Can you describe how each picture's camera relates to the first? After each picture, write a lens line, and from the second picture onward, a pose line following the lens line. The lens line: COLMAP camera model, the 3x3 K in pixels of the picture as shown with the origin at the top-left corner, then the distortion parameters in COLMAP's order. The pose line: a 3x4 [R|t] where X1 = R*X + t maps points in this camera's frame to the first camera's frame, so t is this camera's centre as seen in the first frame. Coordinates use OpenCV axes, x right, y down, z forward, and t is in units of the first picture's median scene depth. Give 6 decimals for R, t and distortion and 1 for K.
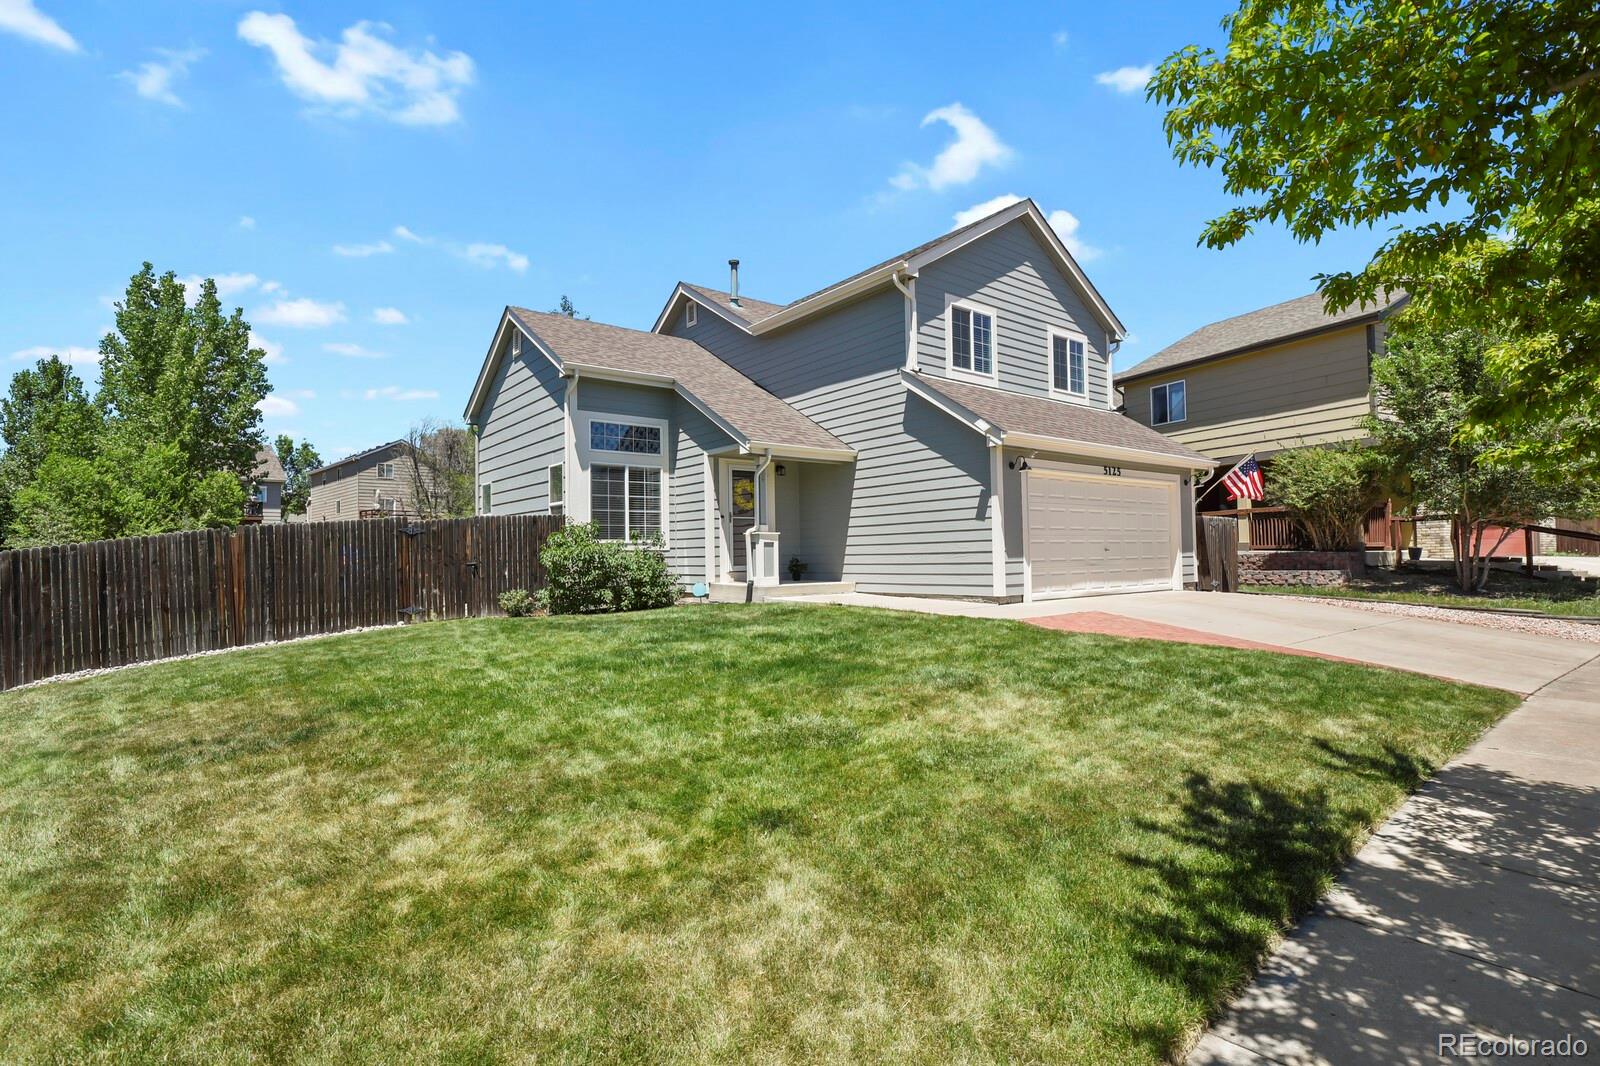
lens RADIAL K [[773.3, 0, 798.7], [0, 773.3, 531.2], [0, 0, 1]] dist [-0.002574, -0.001470]
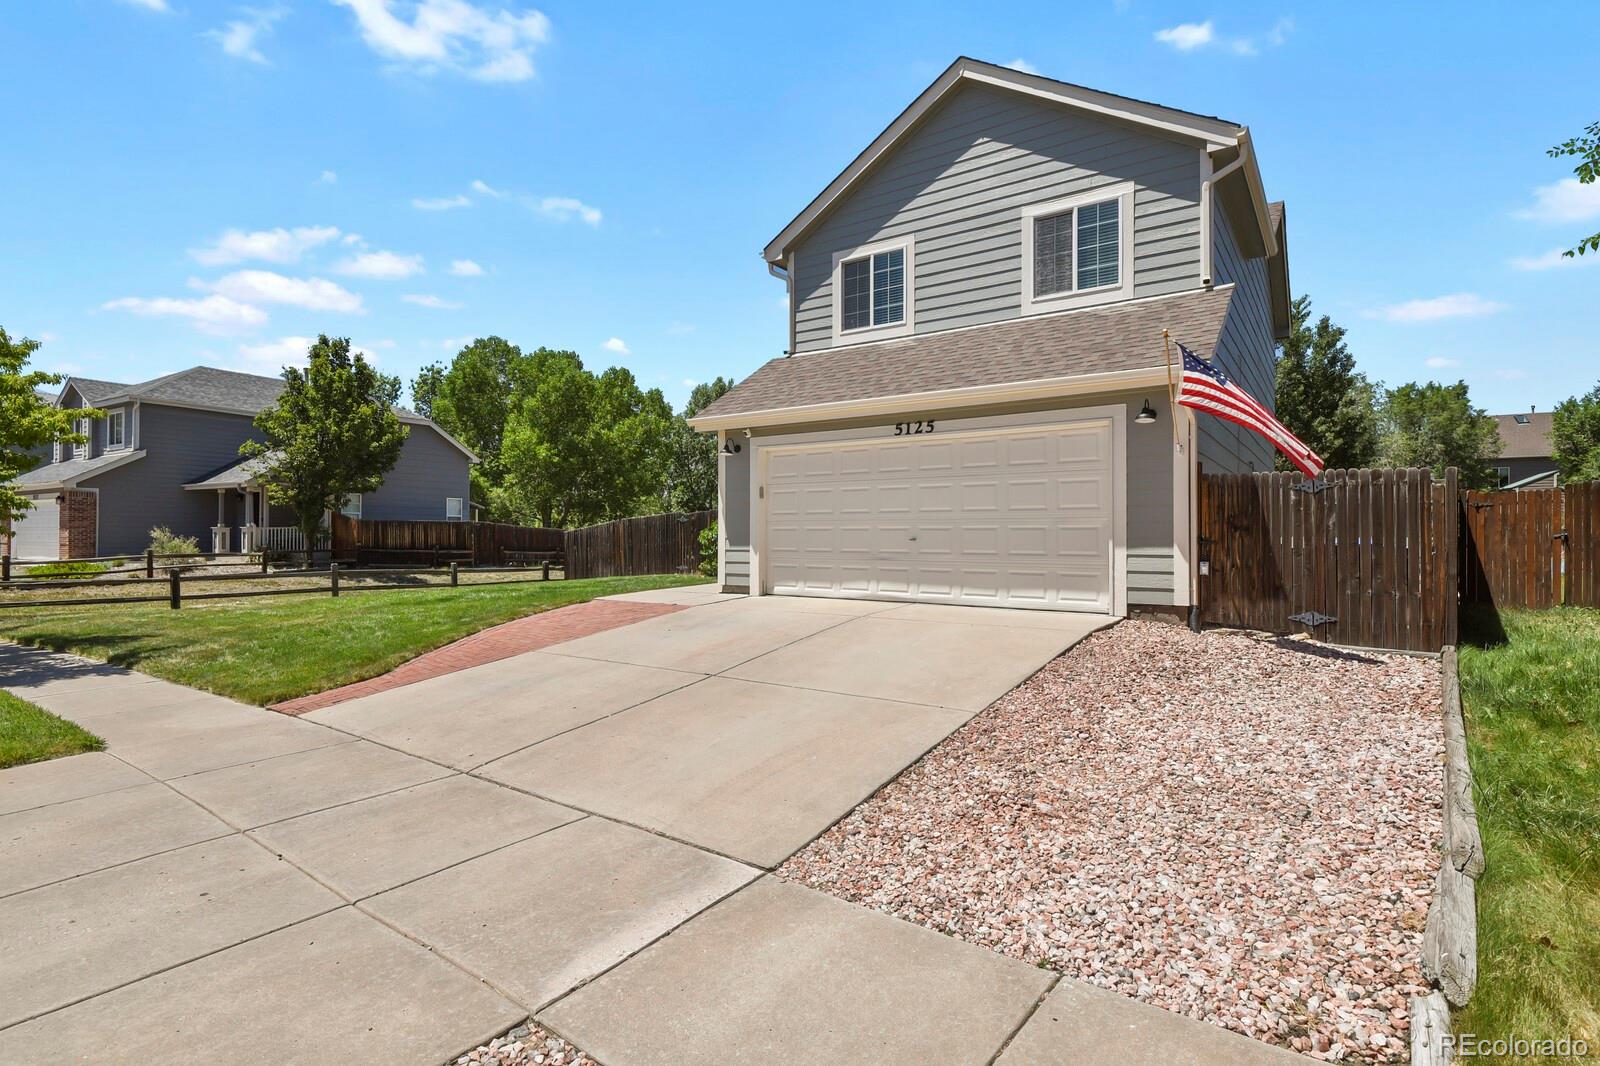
lens RADIAL K [[773.3, 0, 799.1], [0, 773.3, 532.7], [0, 0, 1]] dist [-0.002574, -0.001470]
pose [[0.281028, 0.009631, -0.959651, 1.013611], [0.020174, 0.999669, 0.015941, 0.004071], [0.959487, -0.023839, 0.280741, 0.674600]]
